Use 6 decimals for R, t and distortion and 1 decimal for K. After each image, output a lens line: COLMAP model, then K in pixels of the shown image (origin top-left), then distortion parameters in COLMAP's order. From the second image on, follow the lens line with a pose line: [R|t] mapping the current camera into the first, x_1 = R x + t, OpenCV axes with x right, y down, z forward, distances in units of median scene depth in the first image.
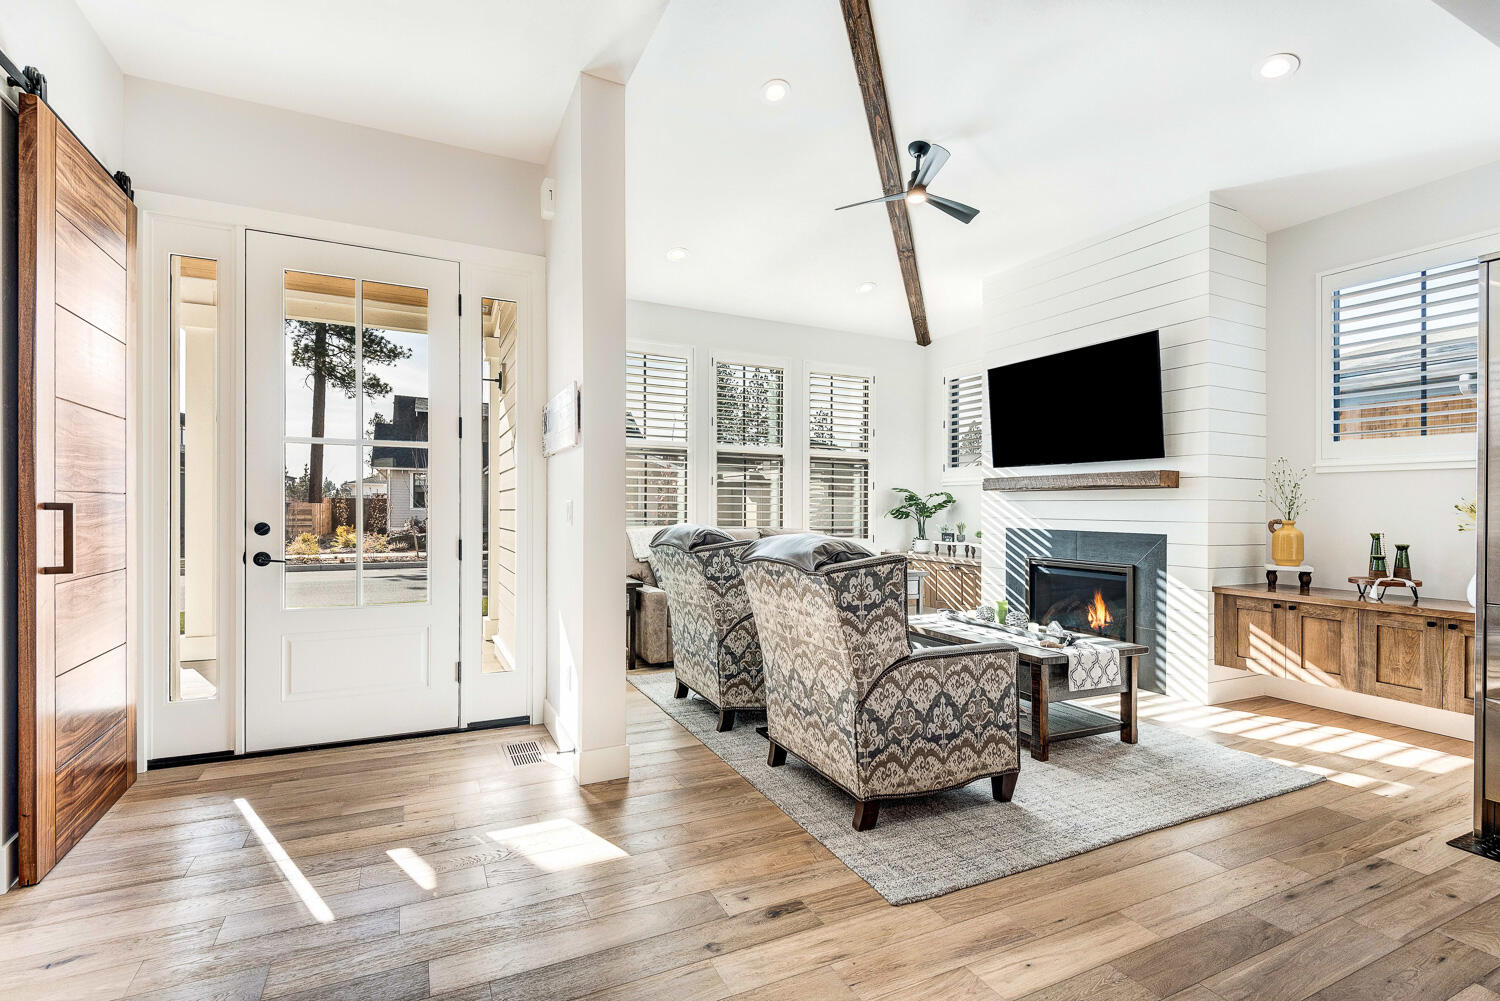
lens RADIAL K [[696.5, 0, 754.0], [0, 696.5, 496.9], [0, 0, 1]] dist [0.033389, -0.017451]
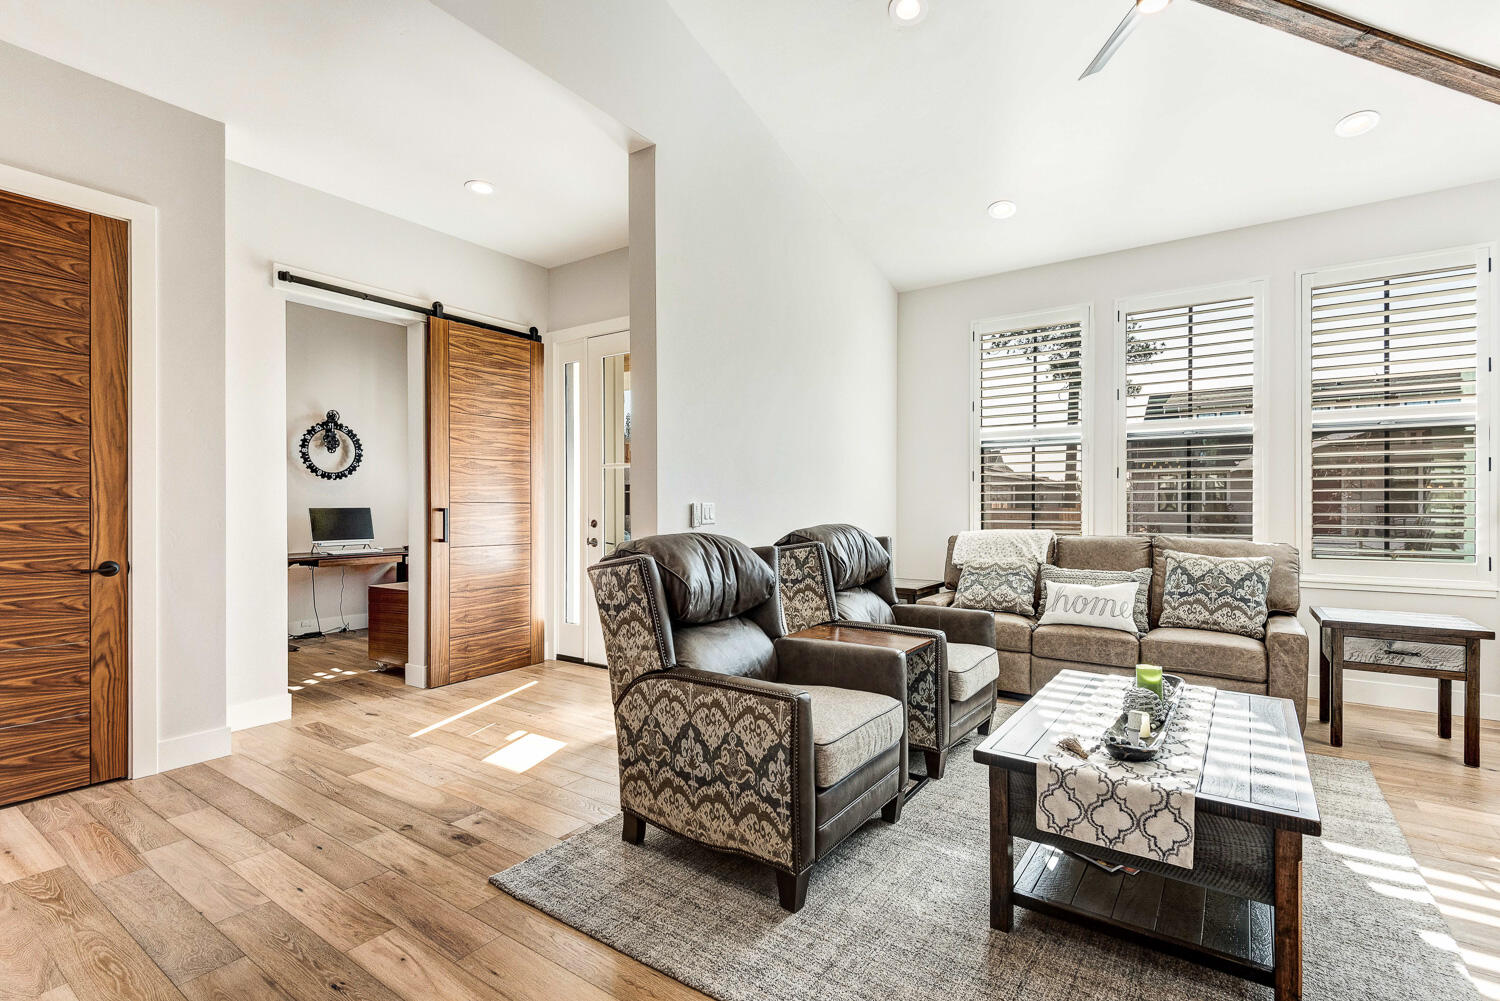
lens RADIAL K [[696.5, 0, 747.4], [0, 696.5, 504.5], [0, 0, 1]] dist [0.033389, -0.017451]
pose [[0.477223, -0.015778, -0.878640, 0.767918], [0.017930, 0.999805, -0.008215, 0.018401], [0.878599, -0.011833, 0.477413, 0.489209]]
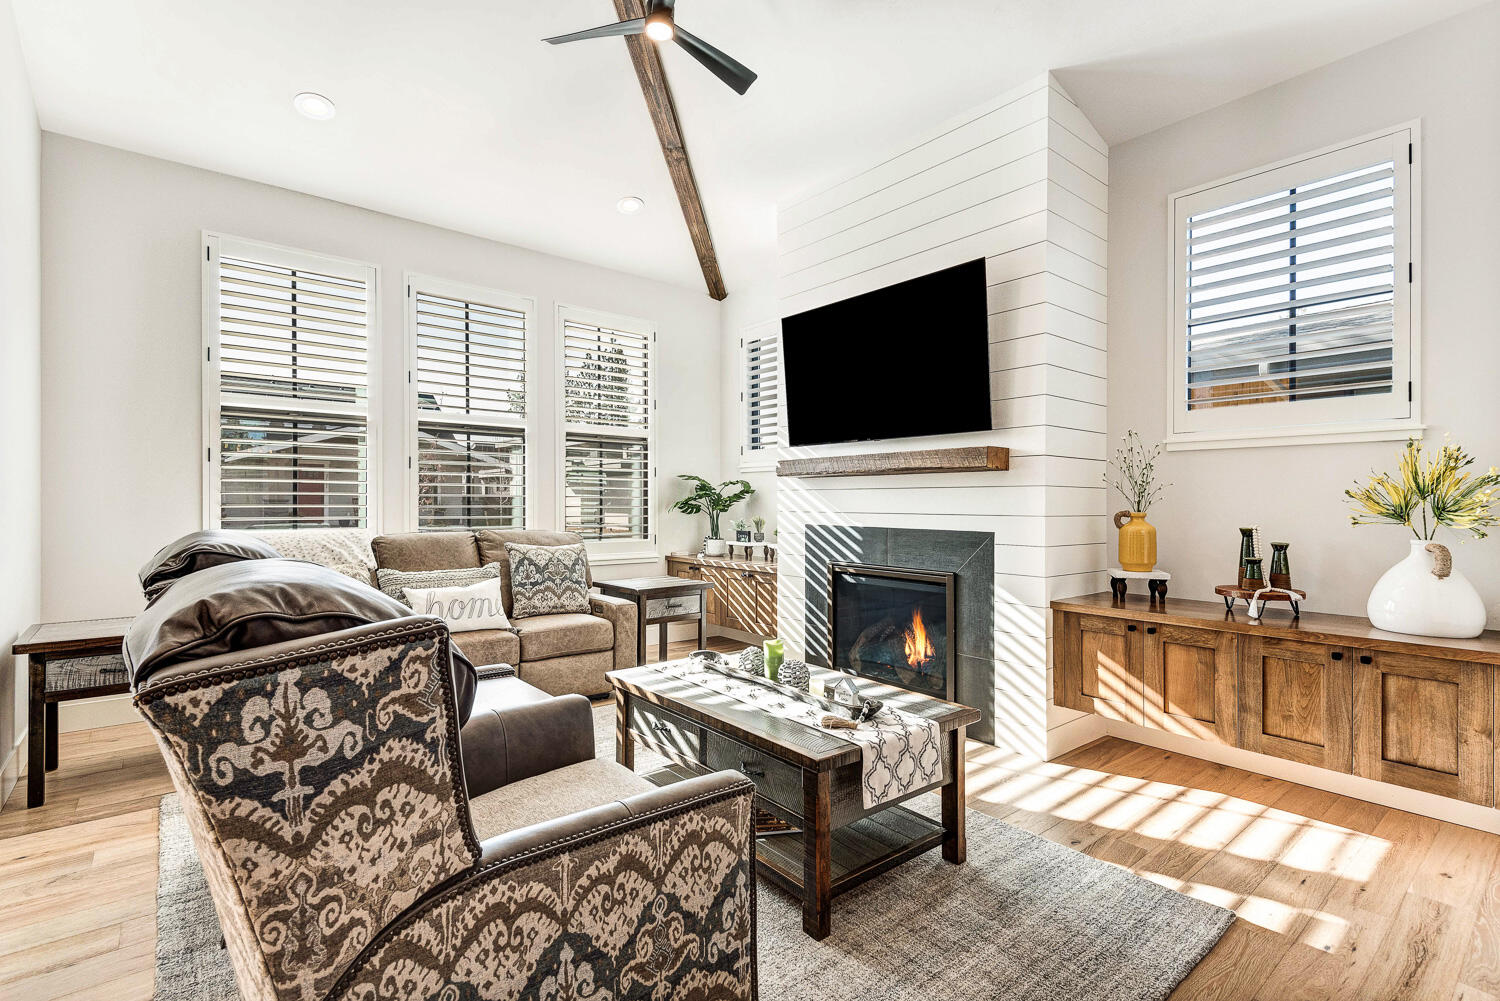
lens RADIAL K [[696.5, 0, 759.8], [0, 696.5, 496.8], [0, 0, 1]] dist [0.033389, -0.017451]
pose [[0.972399, -0.005515, 0.233258, 0.210612], [0.003216, 0.999942, 0.010239, 0.008915], [-0.233301, -0.009206, 0.972361, 0.416030]]
